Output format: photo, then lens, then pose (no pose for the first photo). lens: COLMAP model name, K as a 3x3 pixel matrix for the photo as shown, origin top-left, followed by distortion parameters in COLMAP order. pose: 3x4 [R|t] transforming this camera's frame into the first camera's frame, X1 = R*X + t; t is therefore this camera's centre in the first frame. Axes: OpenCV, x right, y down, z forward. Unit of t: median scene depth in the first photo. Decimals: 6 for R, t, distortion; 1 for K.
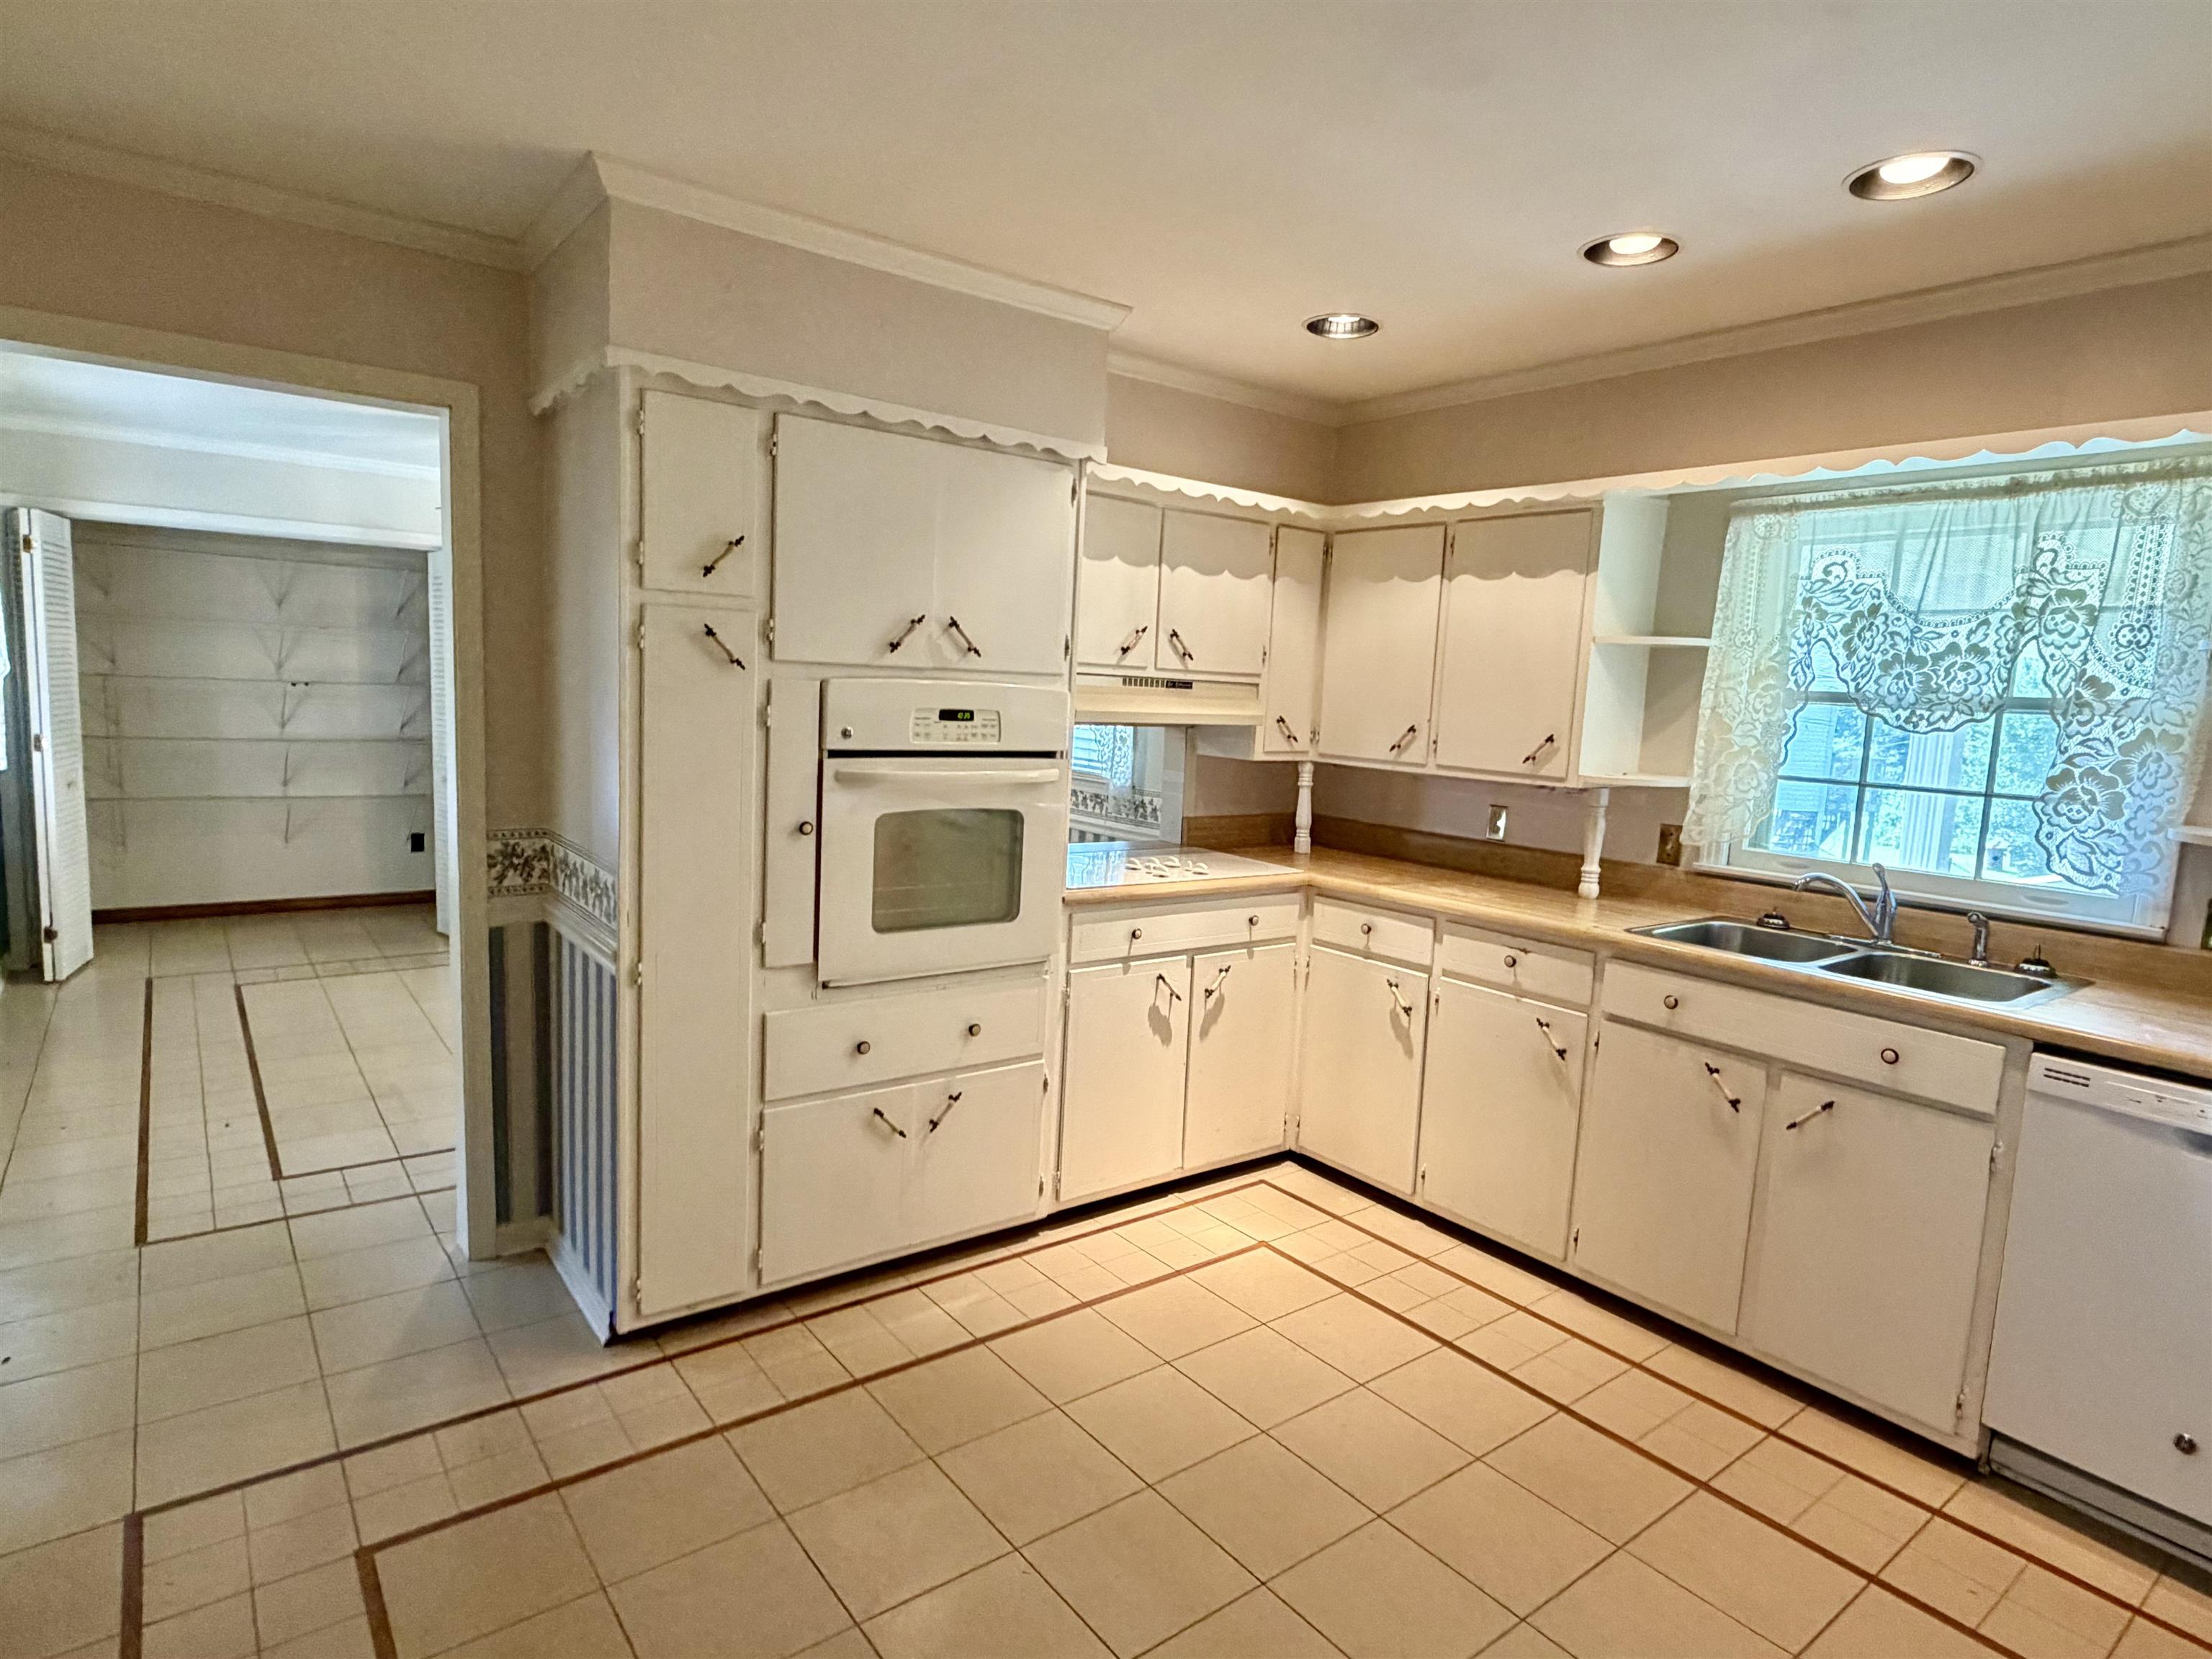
lens RADIAL K [[1200.9, 0, 1112.8], [0, 1200.9, 827.4], [0, 0, 1]] dist [-0.014945, -0.001468]
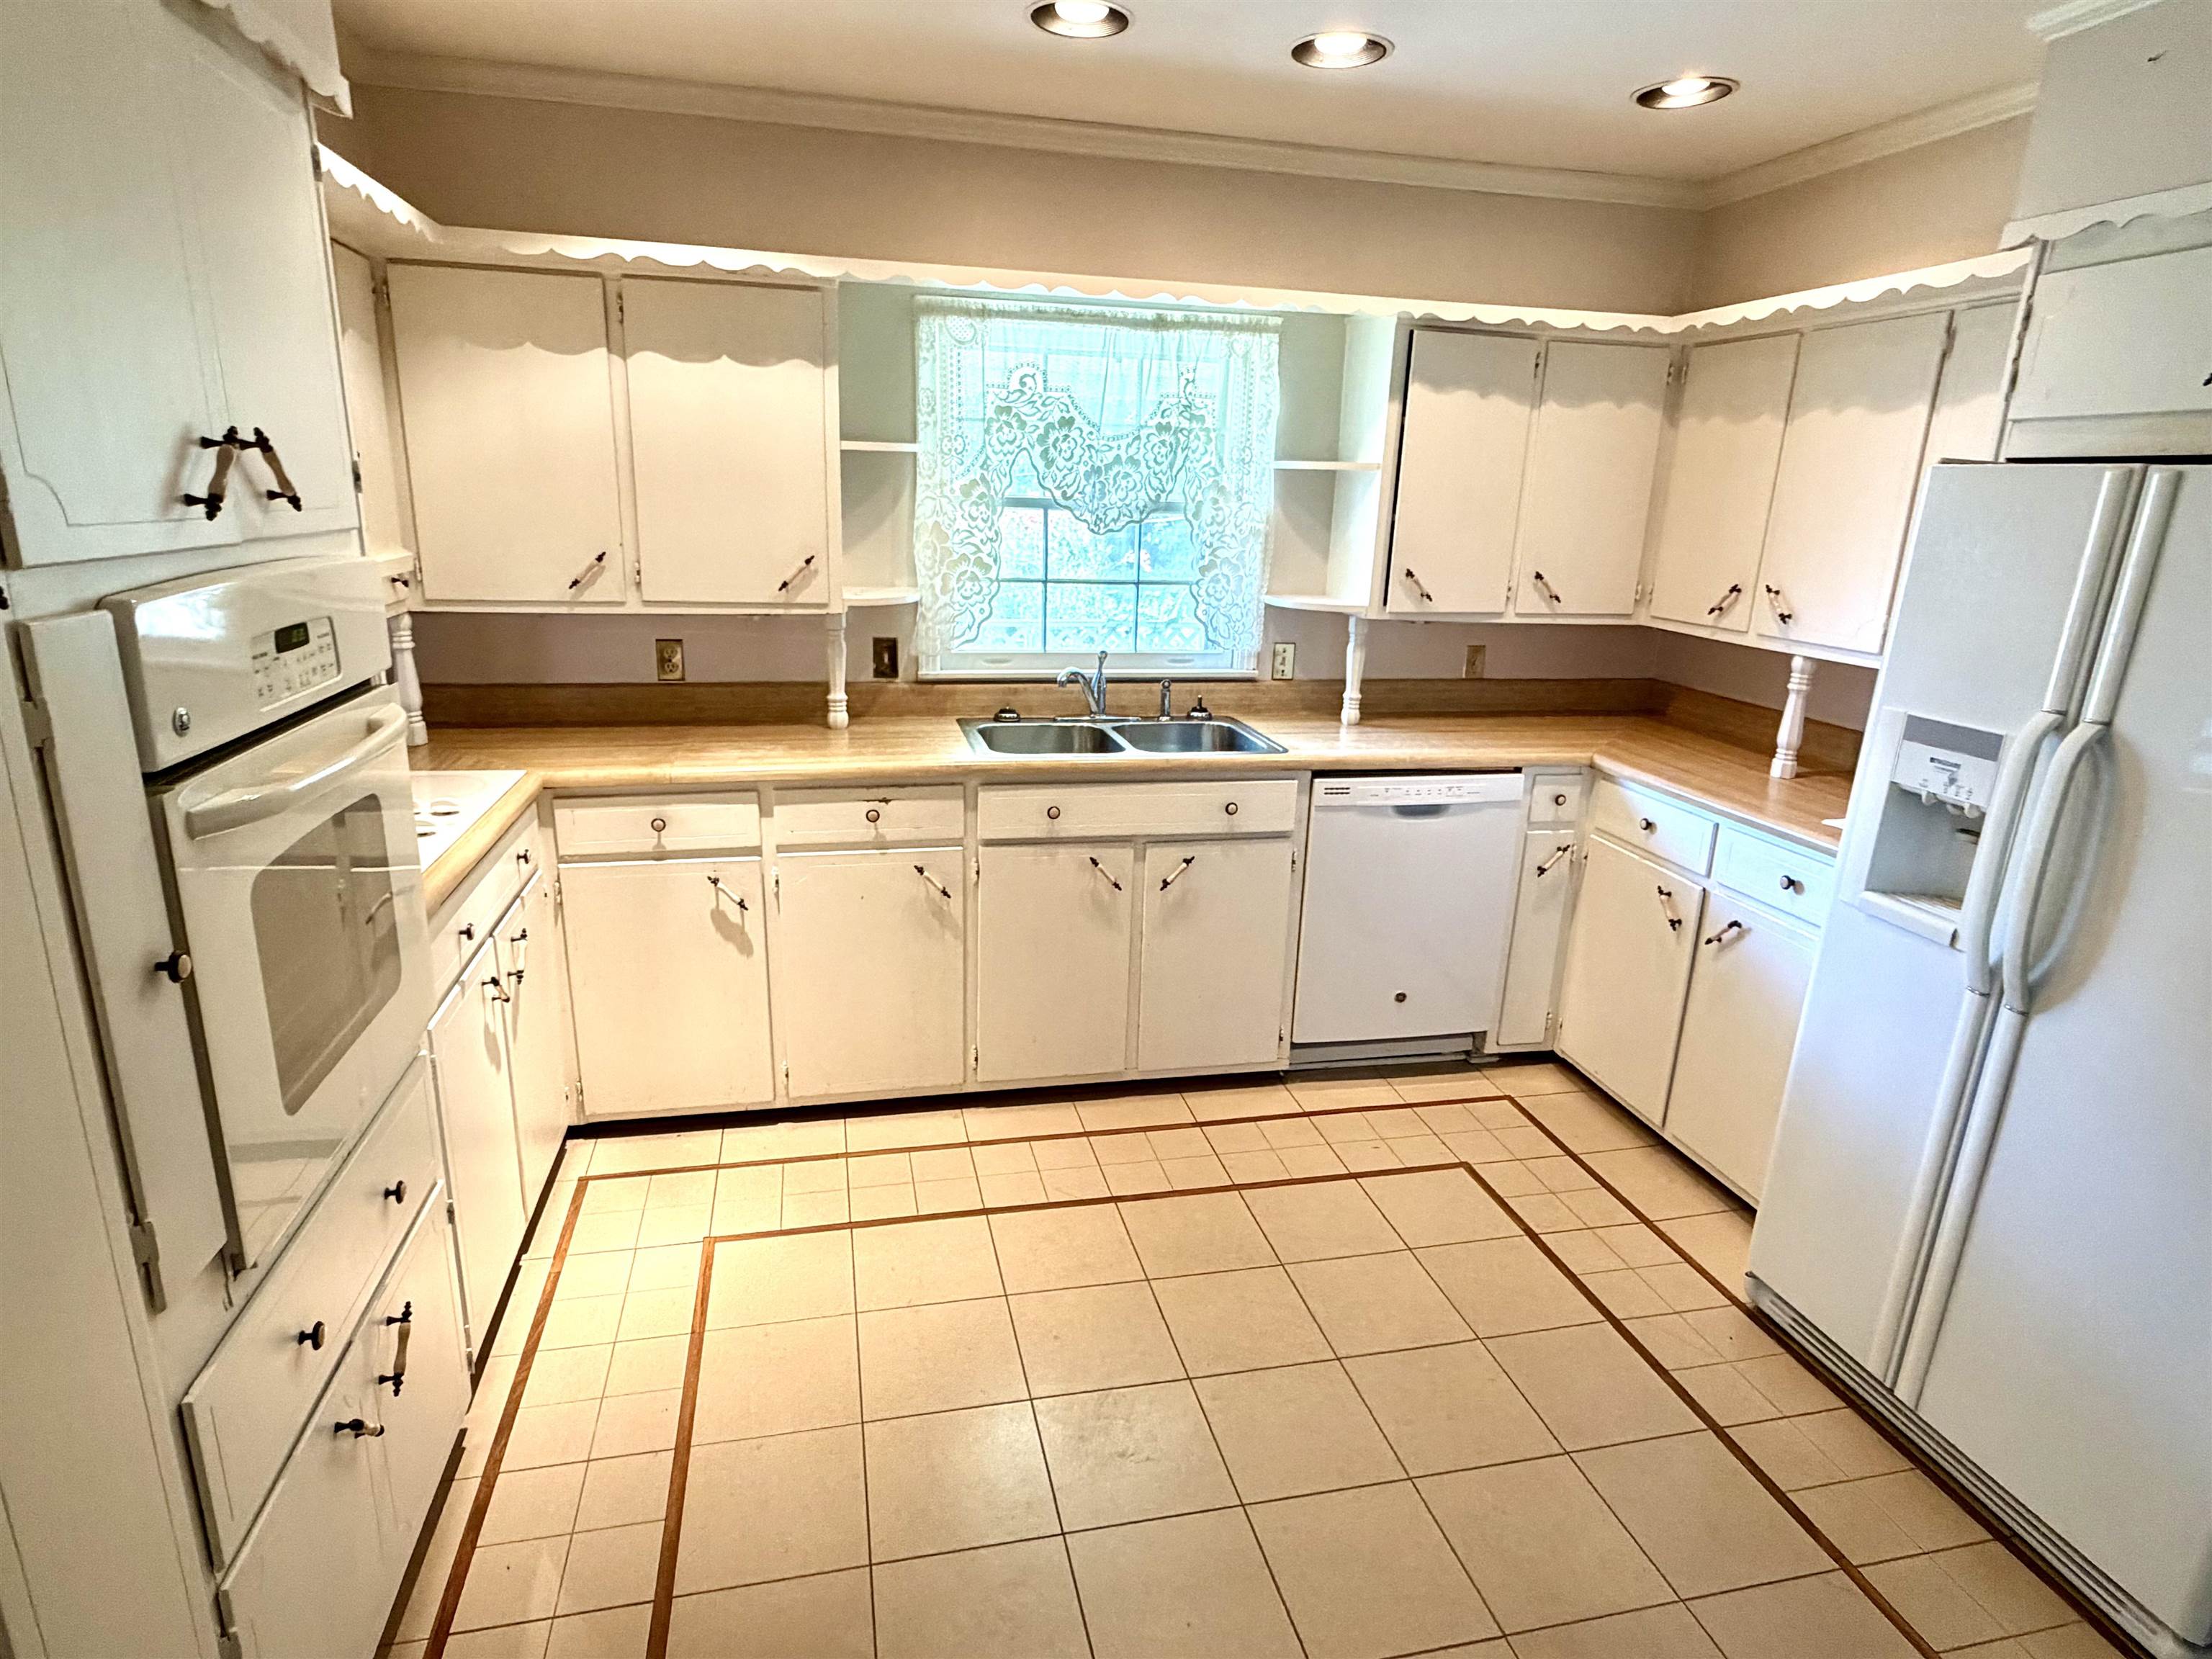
lens RADIAL K [[1200.9, 0, 1105.8], [0, 1200.9, 831.8], [0, 0, 1]] dist [-0.014945, -0.001468]
pose [[0.418074, -0.281305, 0.863760, -0.402686], [0.093210, 0.959110, 0.267243, -0.108413], [-0.903618, -0.031216, 0.427200, 0.463387]]
